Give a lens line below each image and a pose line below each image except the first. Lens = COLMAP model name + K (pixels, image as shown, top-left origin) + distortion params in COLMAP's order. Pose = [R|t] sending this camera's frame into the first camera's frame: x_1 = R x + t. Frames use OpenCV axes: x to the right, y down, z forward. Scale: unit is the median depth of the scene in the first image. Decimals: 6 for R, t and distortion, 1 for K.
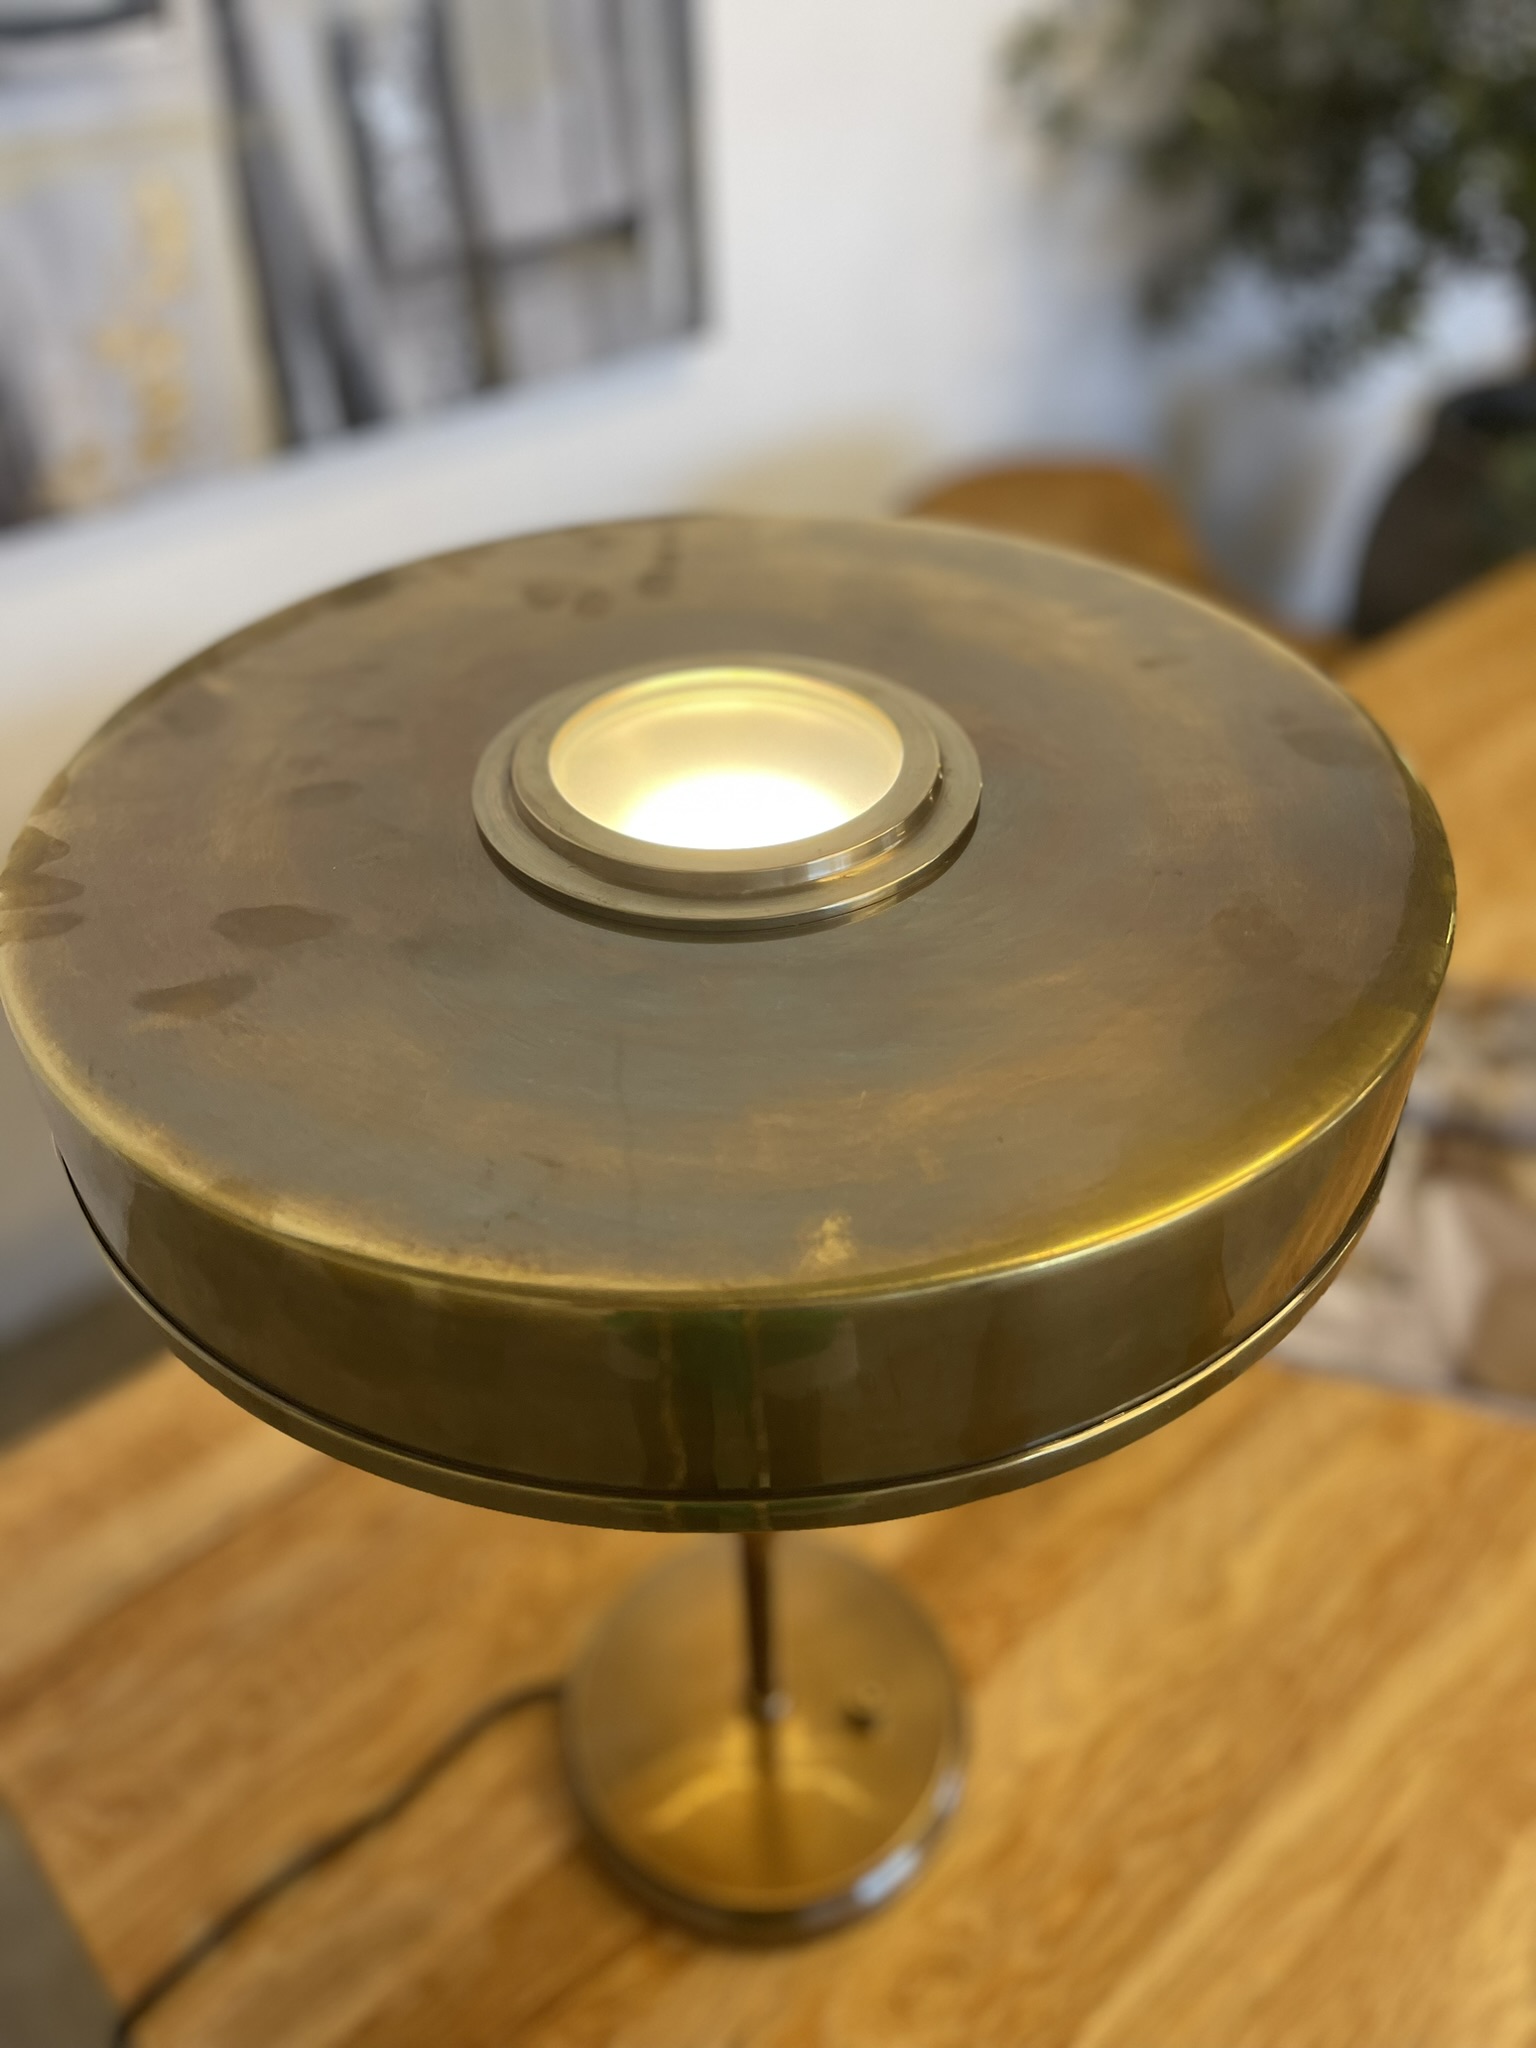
lens RADIAL K [[1594.6, 0, 768.0], [0, 1594.6, 1024.0], [0, 0, 1]] dist [0.079525, -0.128956]
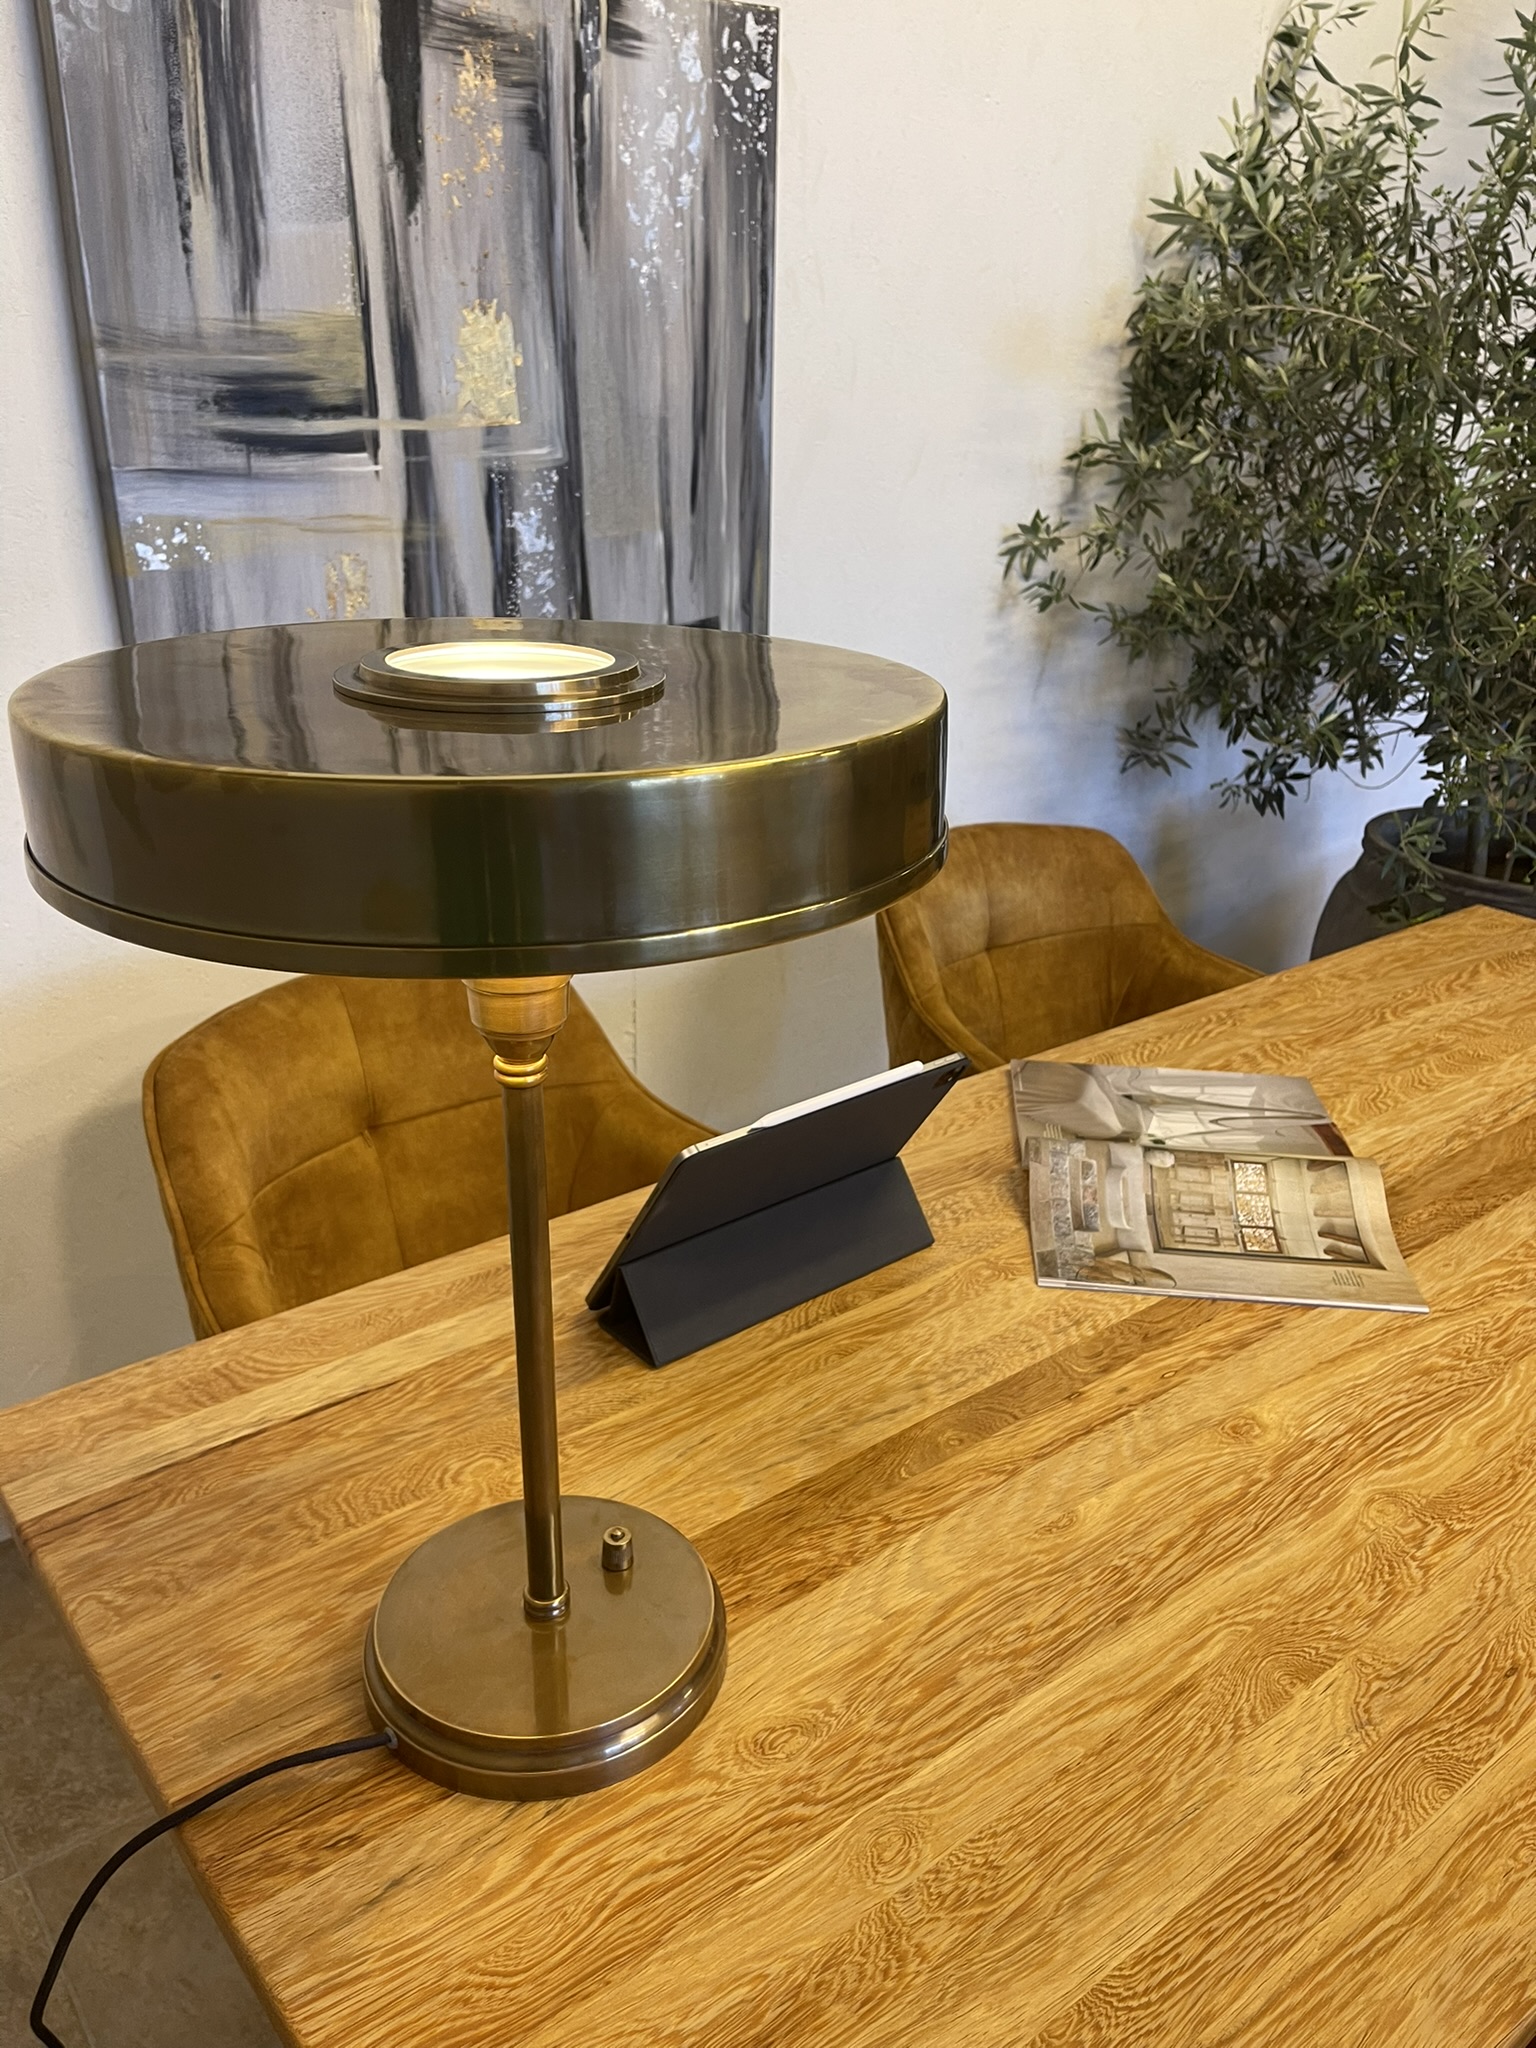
lens RADIAL K [[1610.2, 0, 786.6], [0, 1610.2, 1009.5], [0, 0, 1]] dist [0.064475, -0.102845]
pose [[0.997660, 0.054969, -0.040657, 0.107821], [-0.064911, 0.948284, -0.310716, 0.417908], [0.021474, 0.312628, 0.949633, -0.291400]]
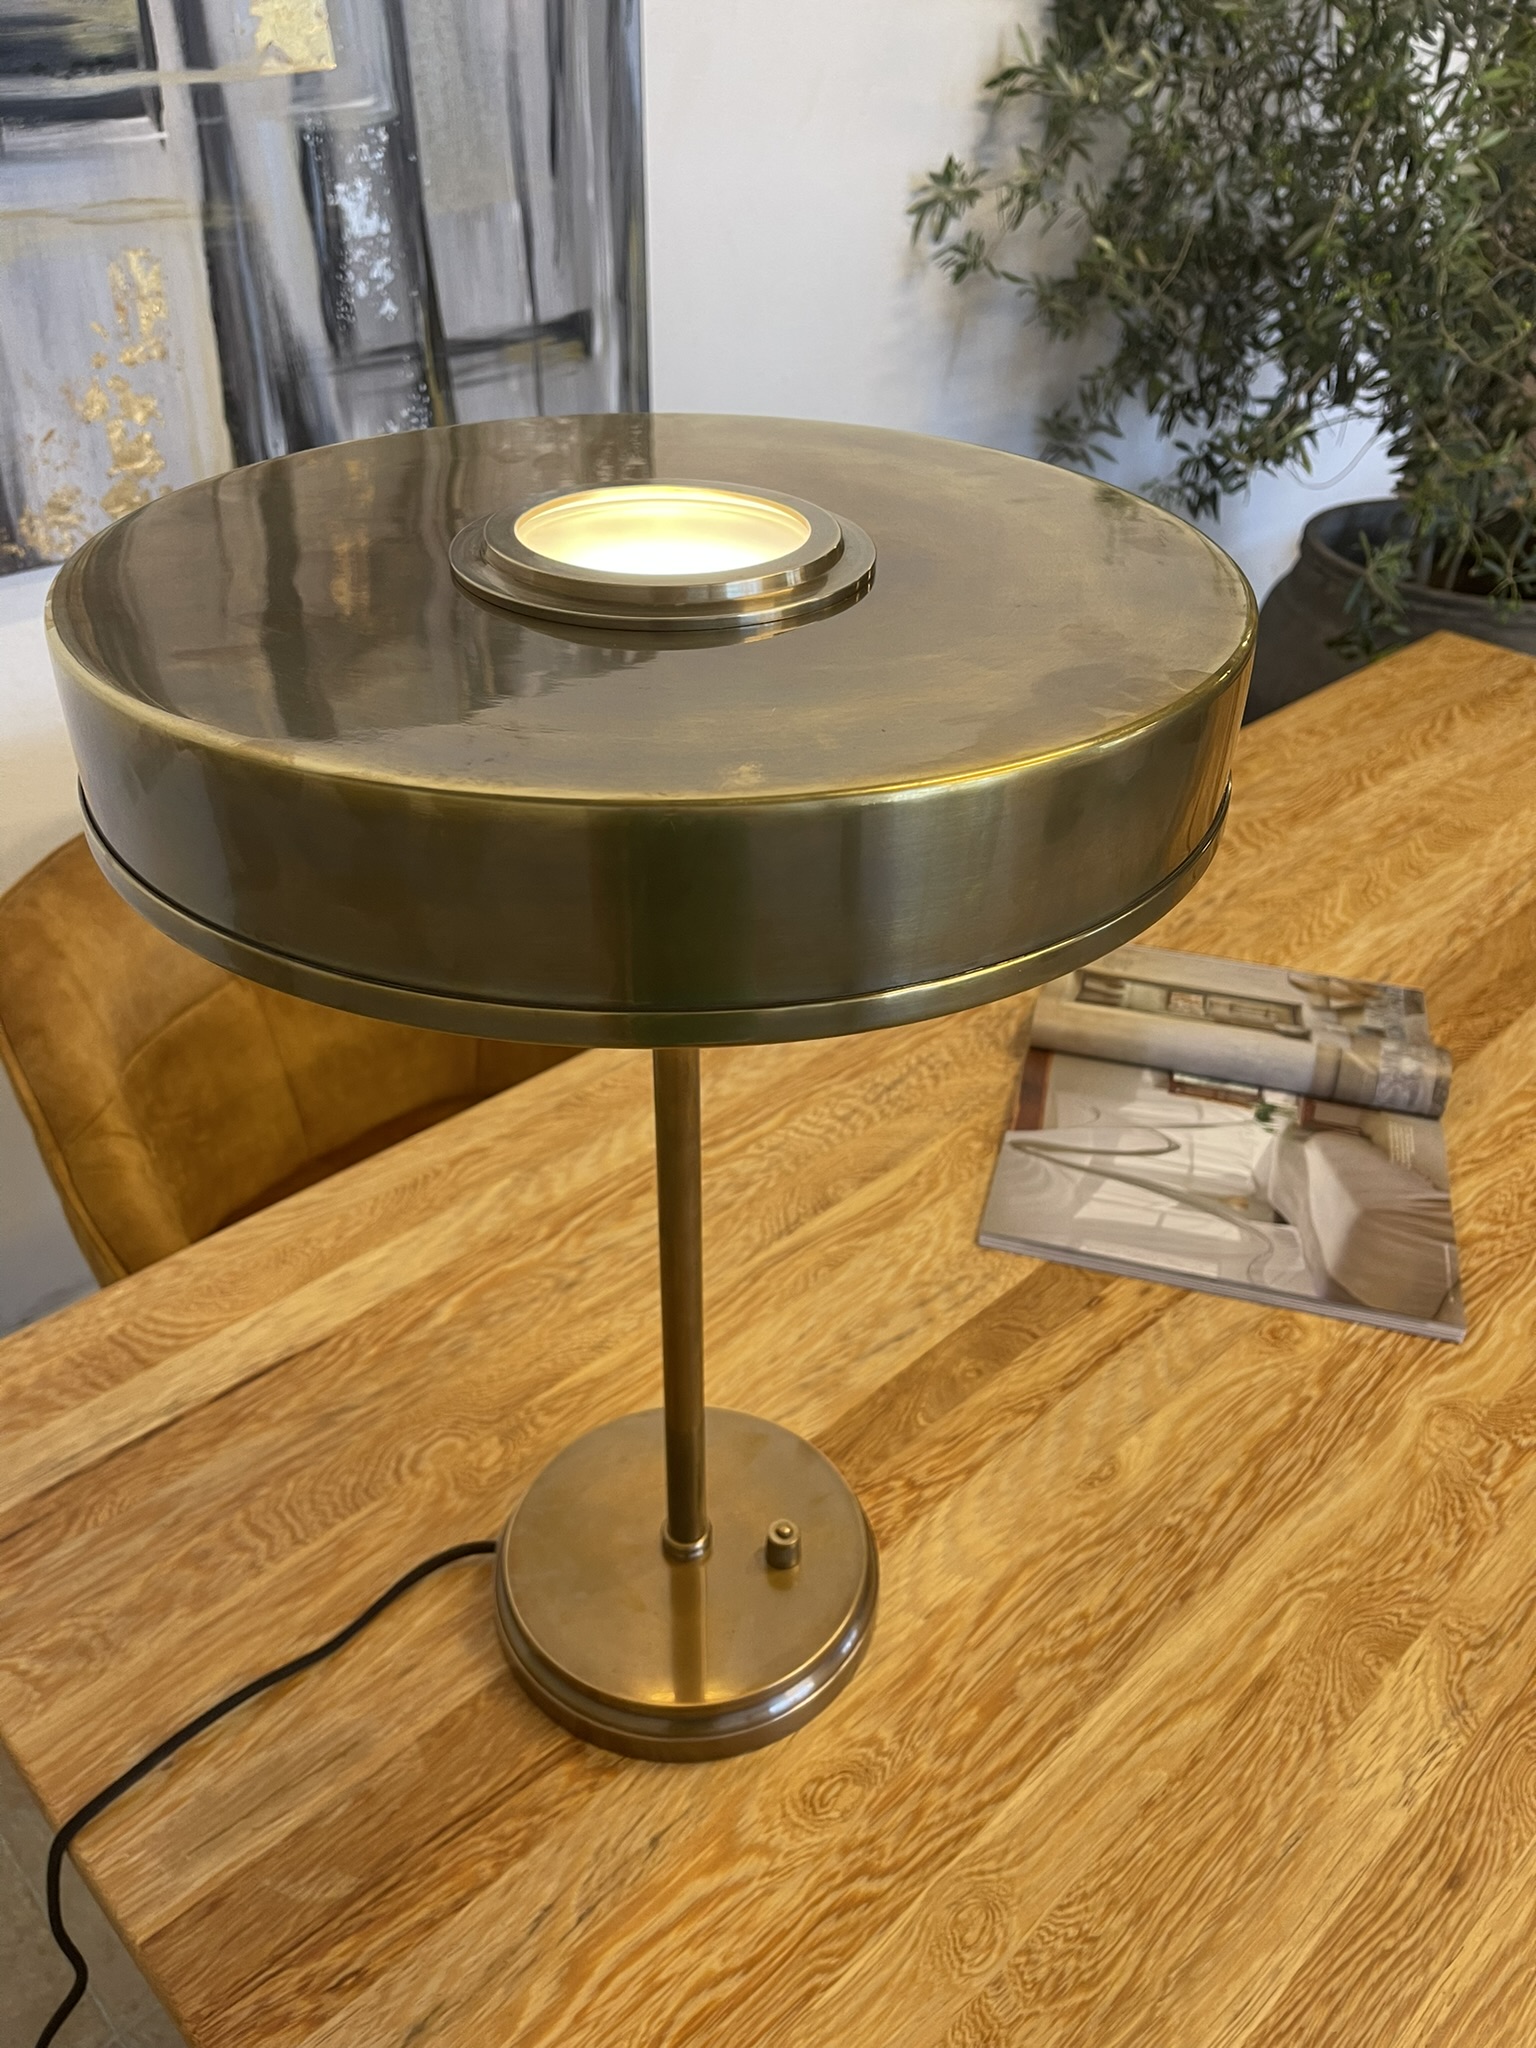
lens RADIAL K [[1602.2, 0, 771.8], [0, 1602.2, 1035.7], [0, 0, 1]] dist [0.066023, -0.110730]
pose [[0.998902, 0.009108, 0.045953, 0.001766], [-0.004606, 0.995259, -0.097153, 0.187921], [-0.046620, 0.096835, 0.994208, -0.095730]]
